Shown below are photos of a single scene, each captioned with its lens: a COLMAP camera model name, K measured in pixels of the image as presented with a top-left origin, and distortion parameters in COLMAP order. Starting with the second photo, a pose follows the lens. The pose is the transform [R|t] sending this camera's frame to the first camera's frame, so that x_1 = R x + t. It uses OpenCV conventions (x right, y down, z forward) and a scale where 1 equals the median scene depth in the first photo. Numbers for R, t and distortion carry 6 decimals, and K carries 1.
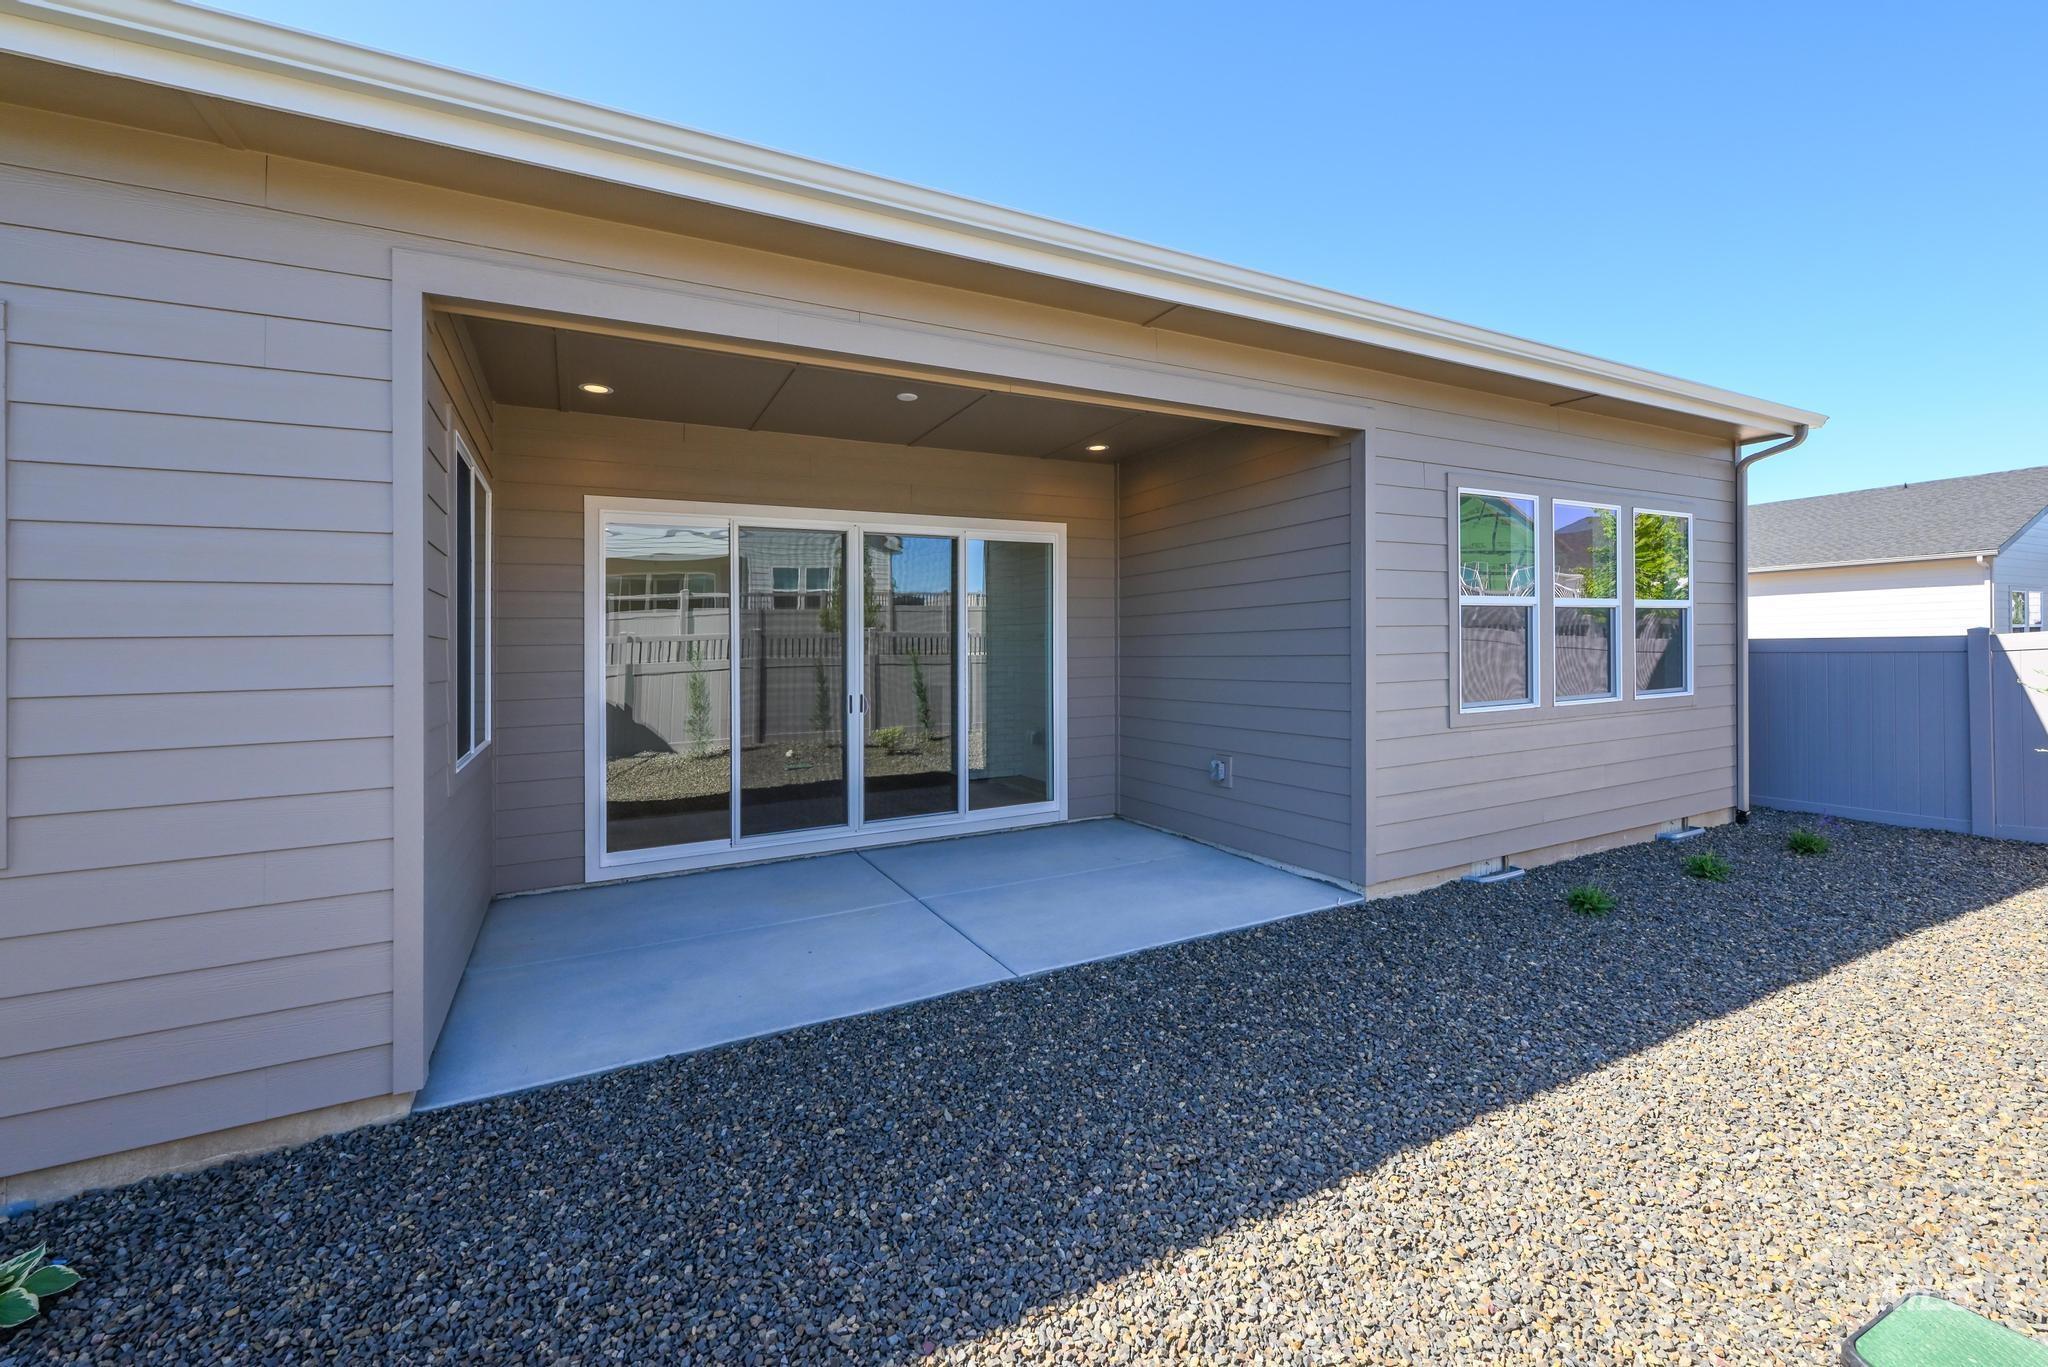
lens RADIAL K [[896.0, 0, 1025.4], [0, 896.0, 620.4], [0, 0, 1]] dist [-0.000692, -0.000047]
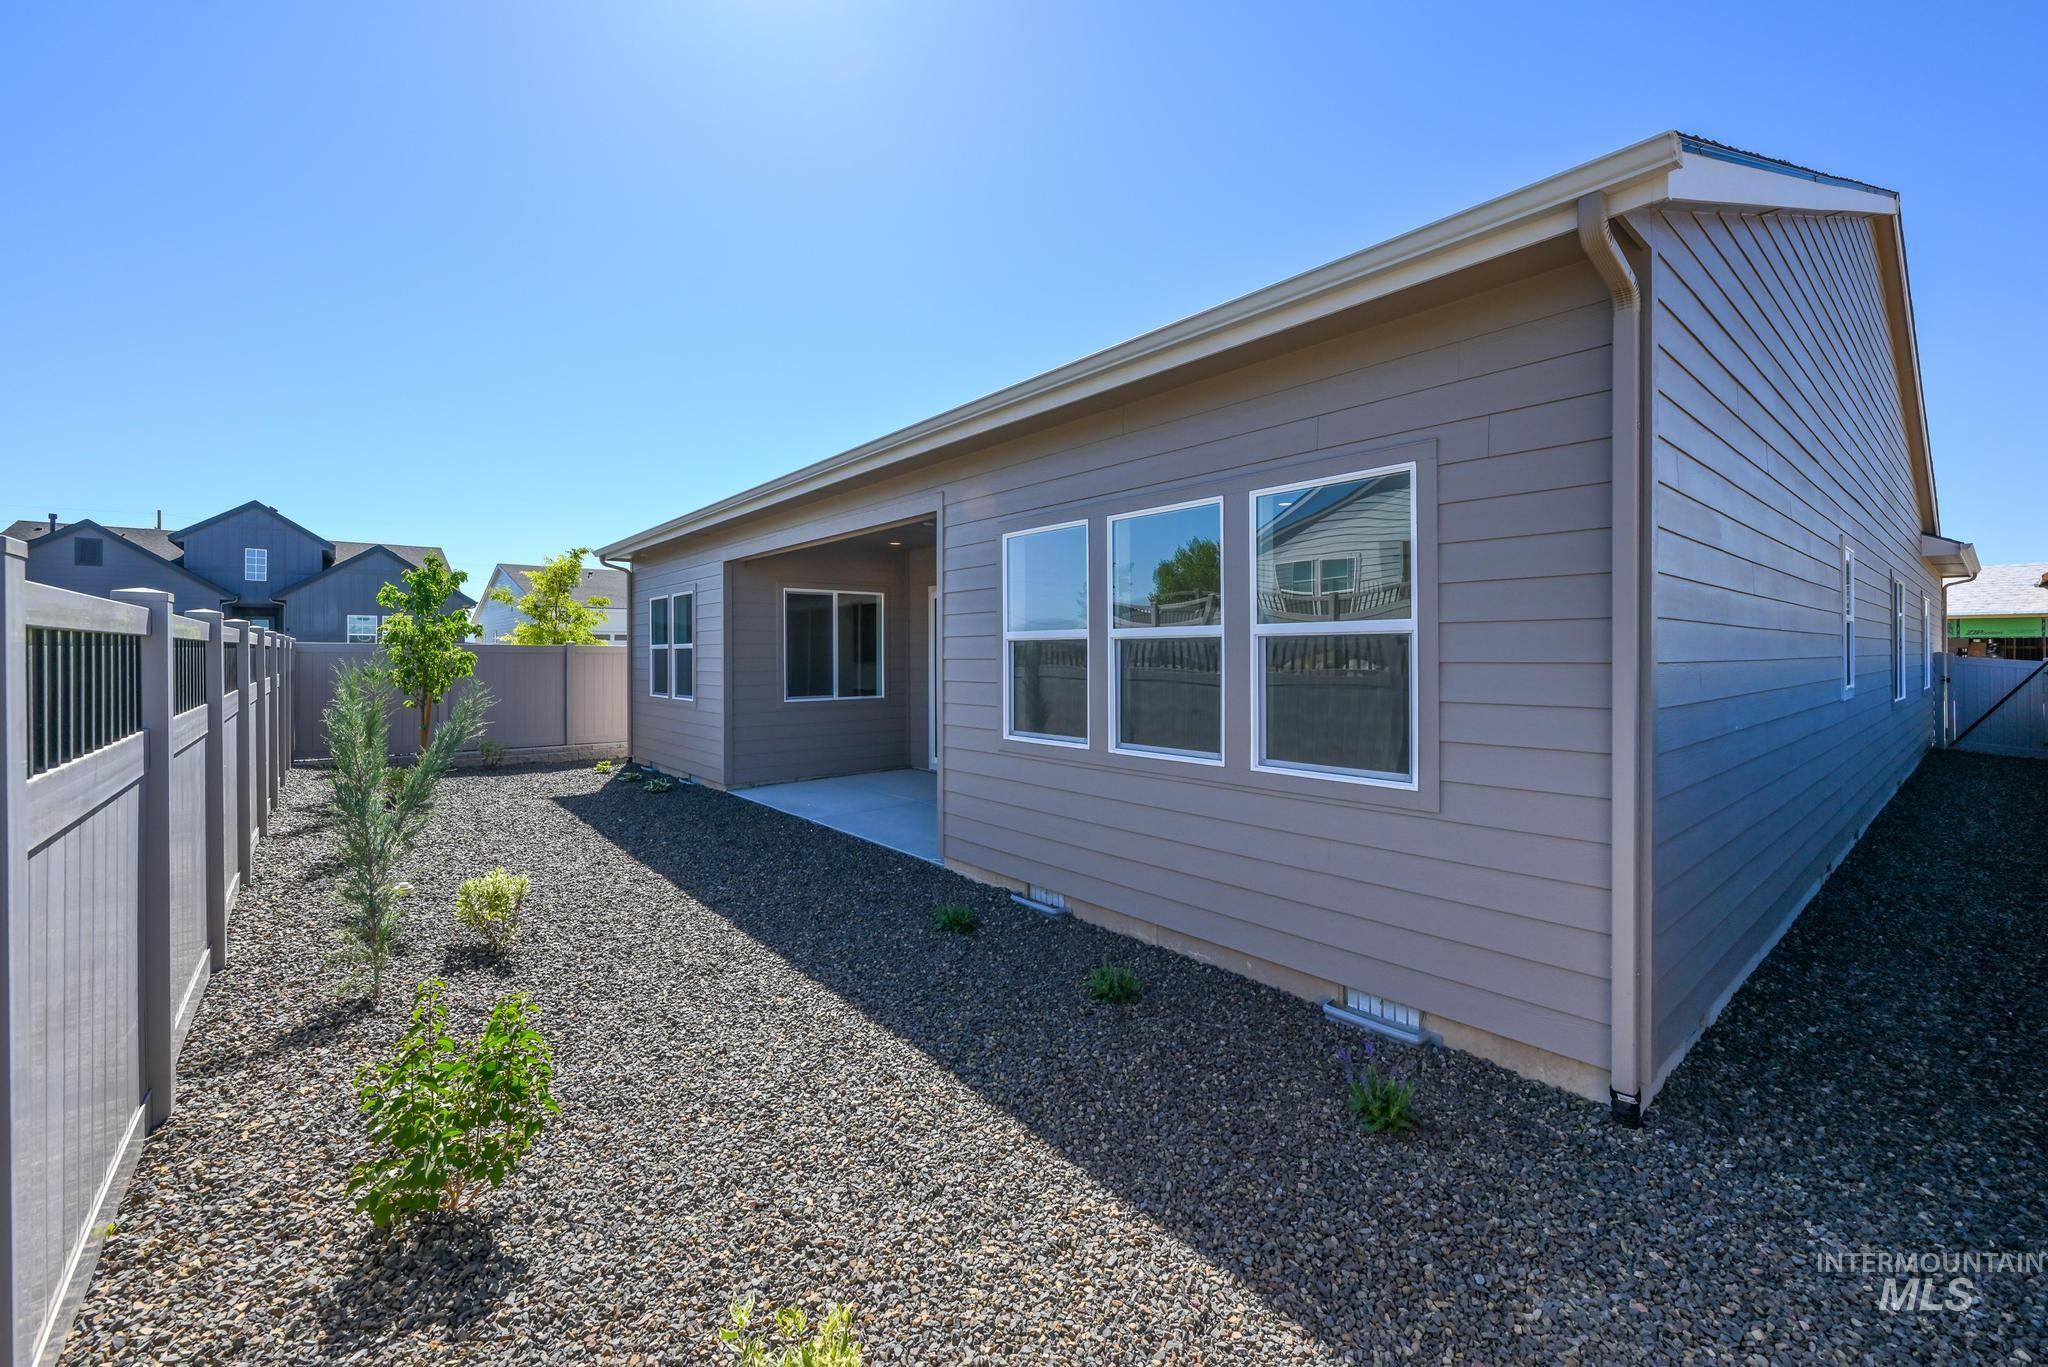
lens RADIAL K [[821.0, 0, 1023.4], [0, 821.0, 656.2], [0, 0, 1]] dist [-0.000128, -0.000013]
pose [[0.178129, 0.001679, -0.984006, 1.396568], [0.005512, 0.999981, 0.002704, -0.001071], [0.983992, -0.005906, 0.178117, 0.790630]]
